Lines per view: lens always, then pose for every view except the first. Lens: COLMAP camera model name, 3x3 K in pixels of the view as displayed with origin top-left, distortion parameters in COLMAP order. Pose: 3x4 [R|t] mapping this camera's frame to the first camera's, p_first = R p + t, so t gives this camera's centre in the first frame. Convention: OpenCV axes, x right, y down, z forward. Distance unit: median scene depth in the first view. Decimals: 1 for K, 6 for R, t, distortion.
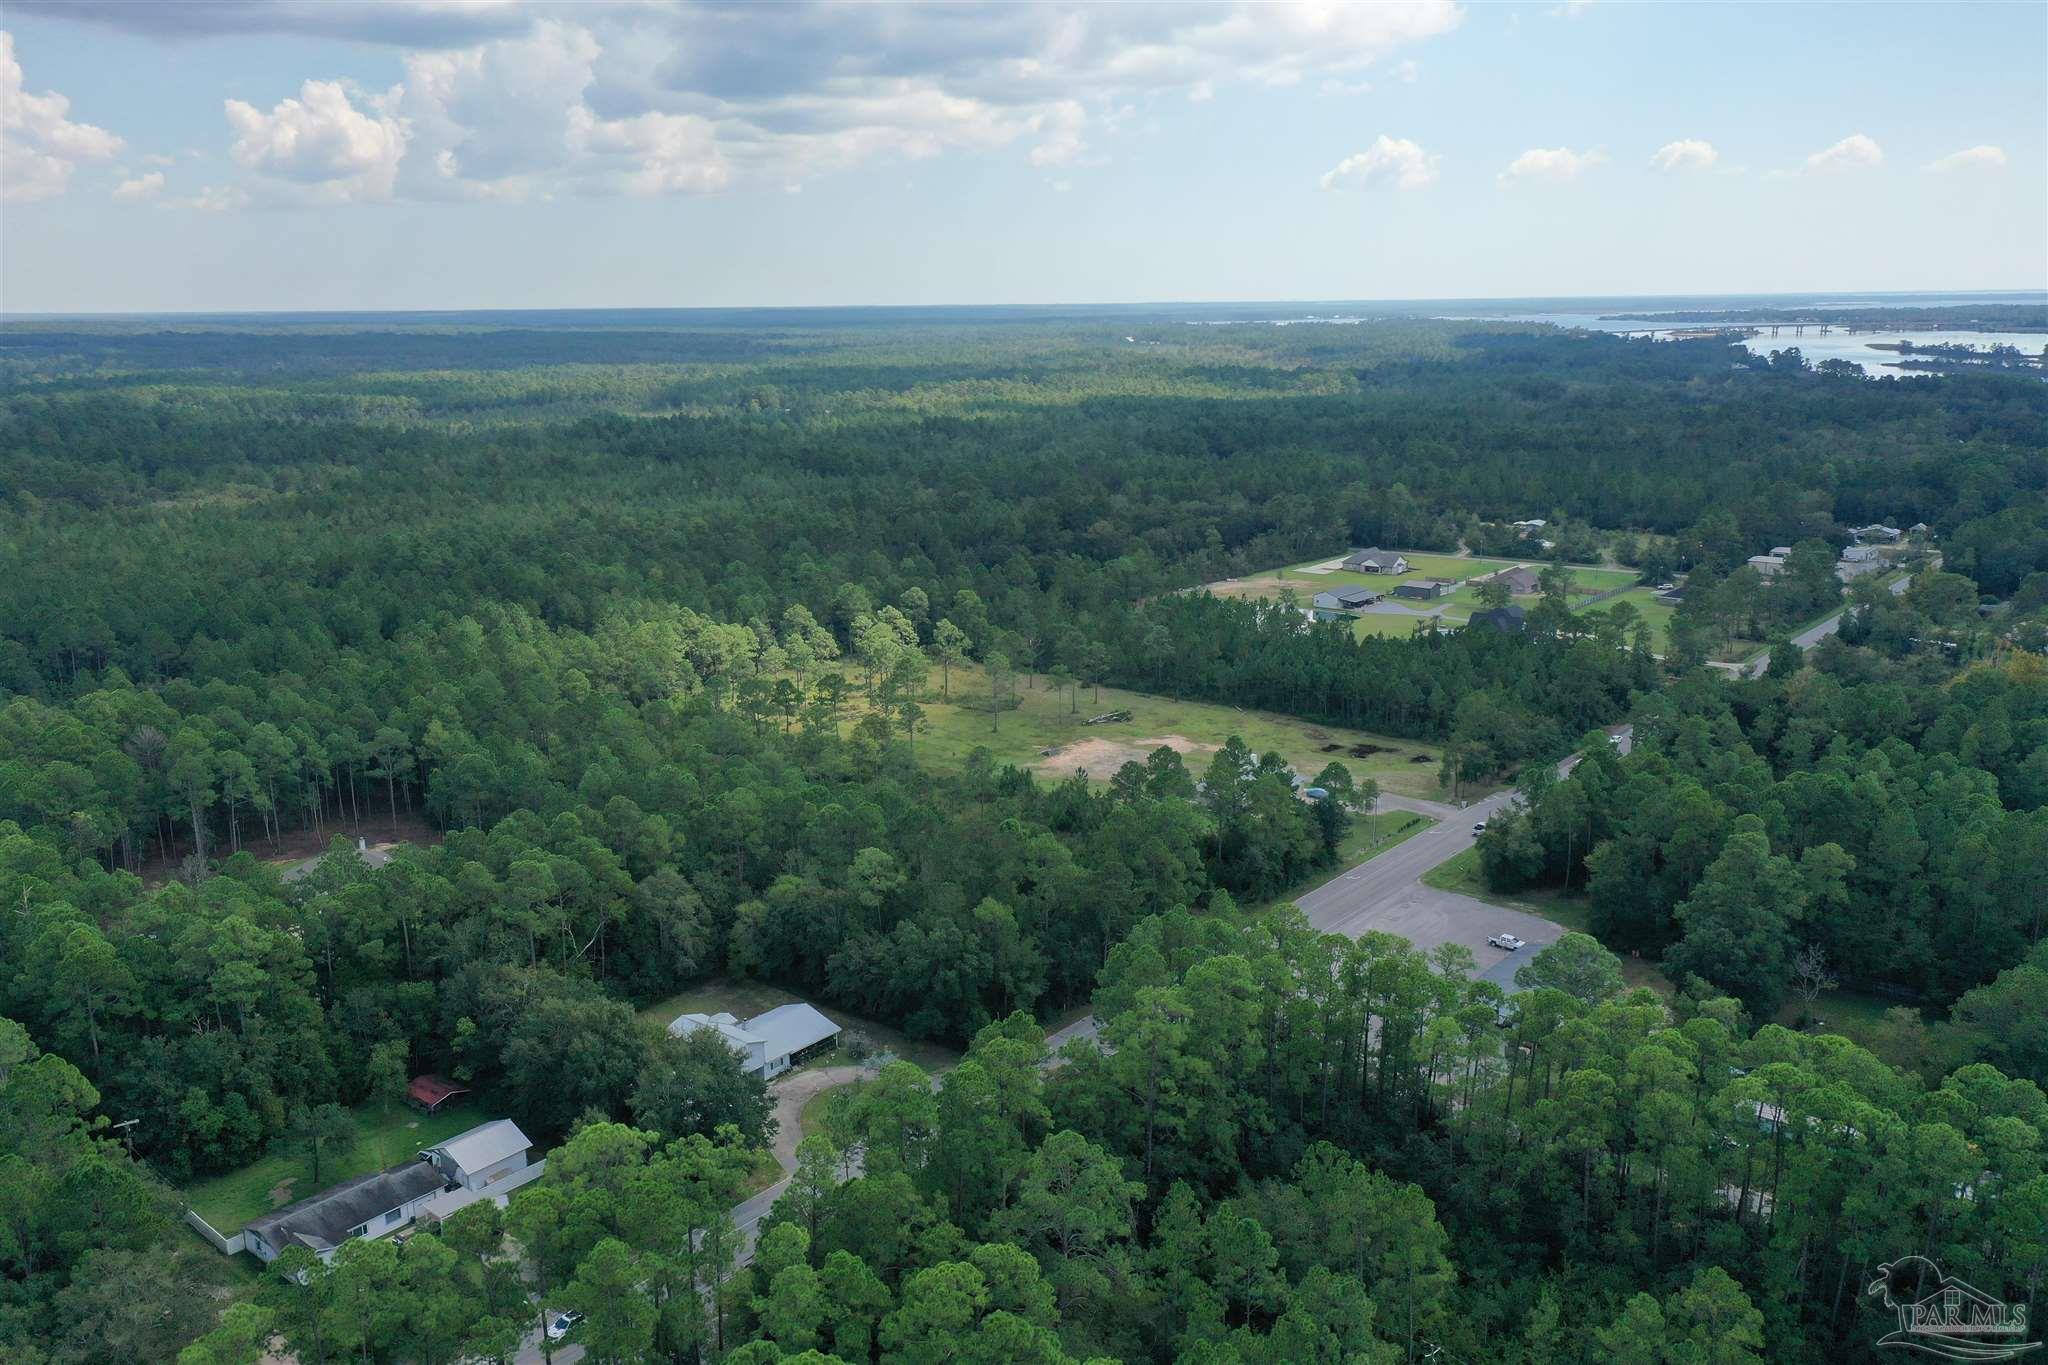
lens RADIAL K [[1614.6, 0, 1029.1], [0, 1614.6, 680.1], [0, 0, 1]] dist [0.008376, 0.004182]
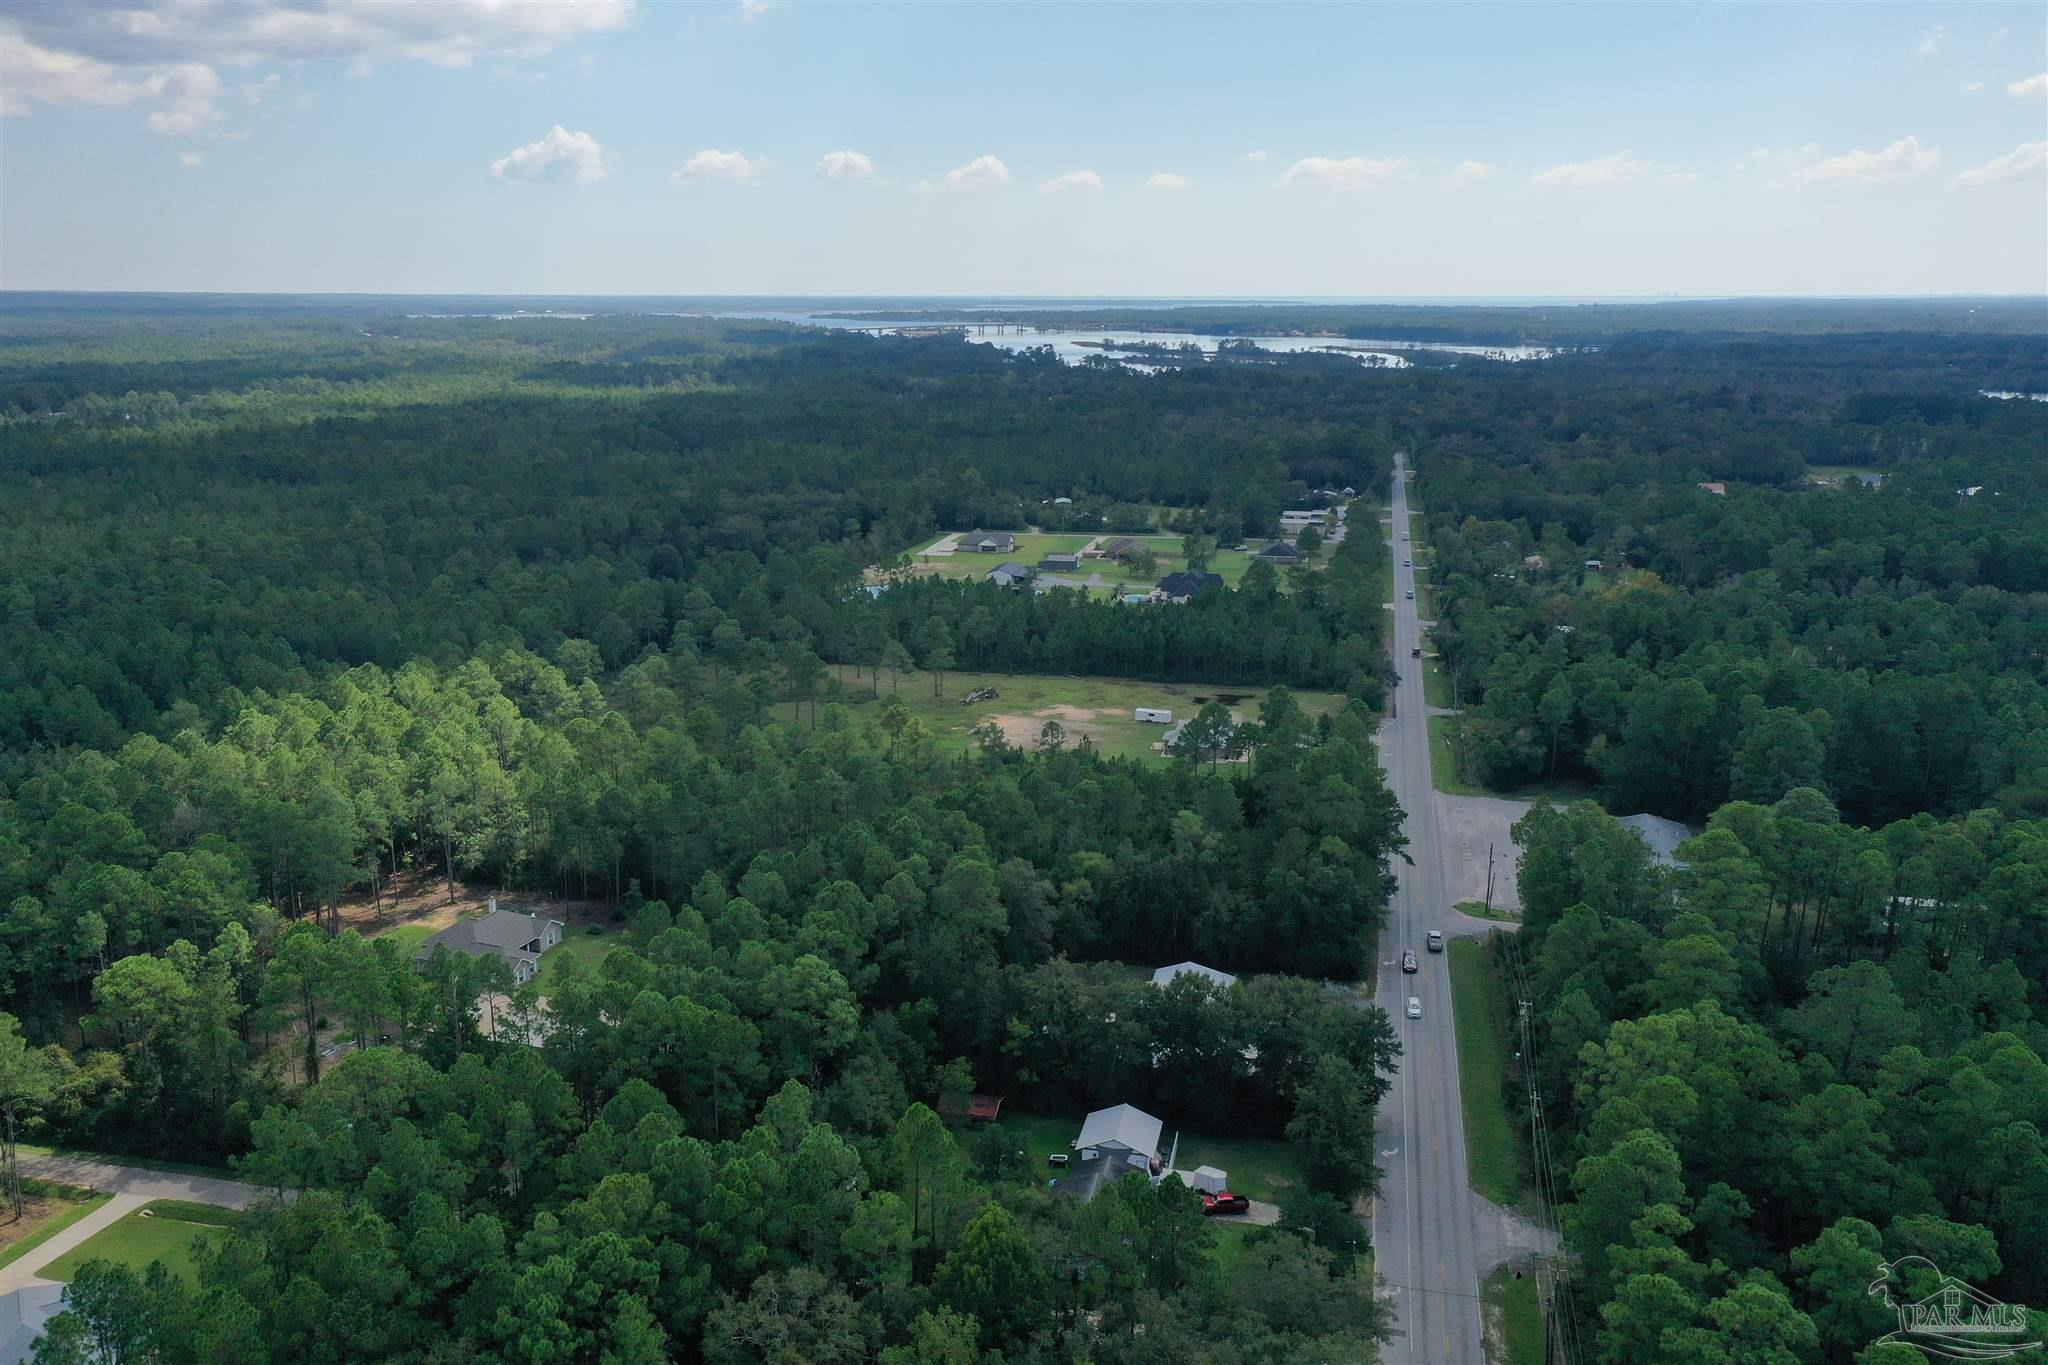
lens RADIAL K [[1614.6, 0, 1029.1], [0, 1614.6, 680.1], [0, 0, 1]] dist [0.008376, 0.004182]
pose [[0.883446, -0.092449, 0.459322, -0.395087], [0.091232, 0.995518, 0.024898, -0.009660], [-0.459565, 0.019909, 0.887921, 0.061505]]
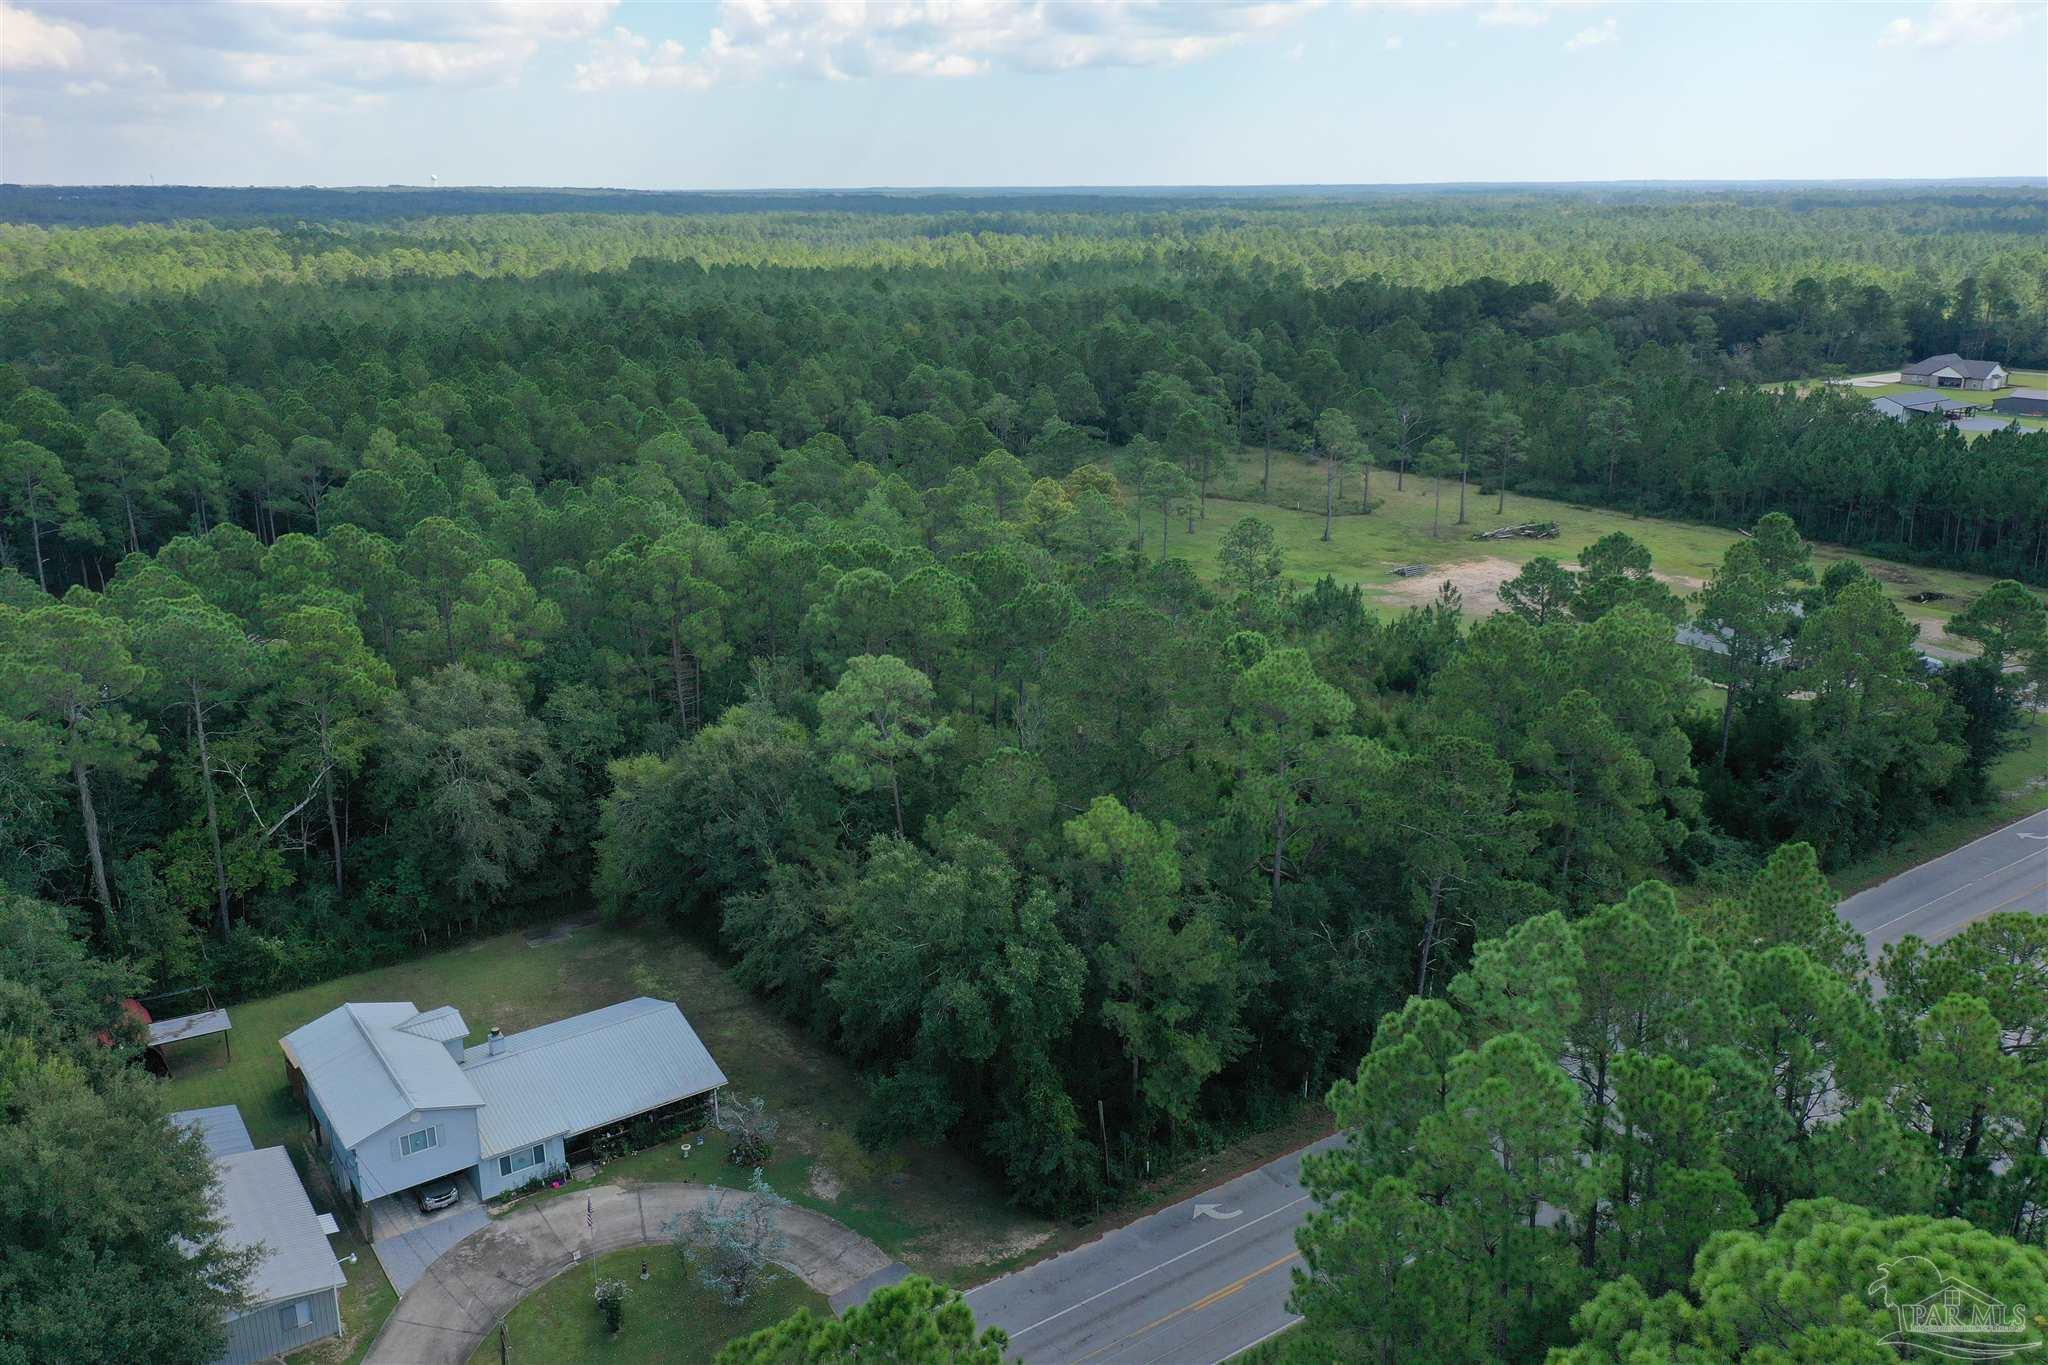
lens RADIAL K [[1614.6, 0, 1029.1], [0, 1614.6, 680.1], [0, 0, 1]] dist [0.008376, 0.004182]
pose [[0.964916, 0.081634, -0.249547, 0.027768], [-0.064538, 0.995021, 0.075950, 0.044527], [0.254505, -0.057180, 0.965380, 0.352197]]
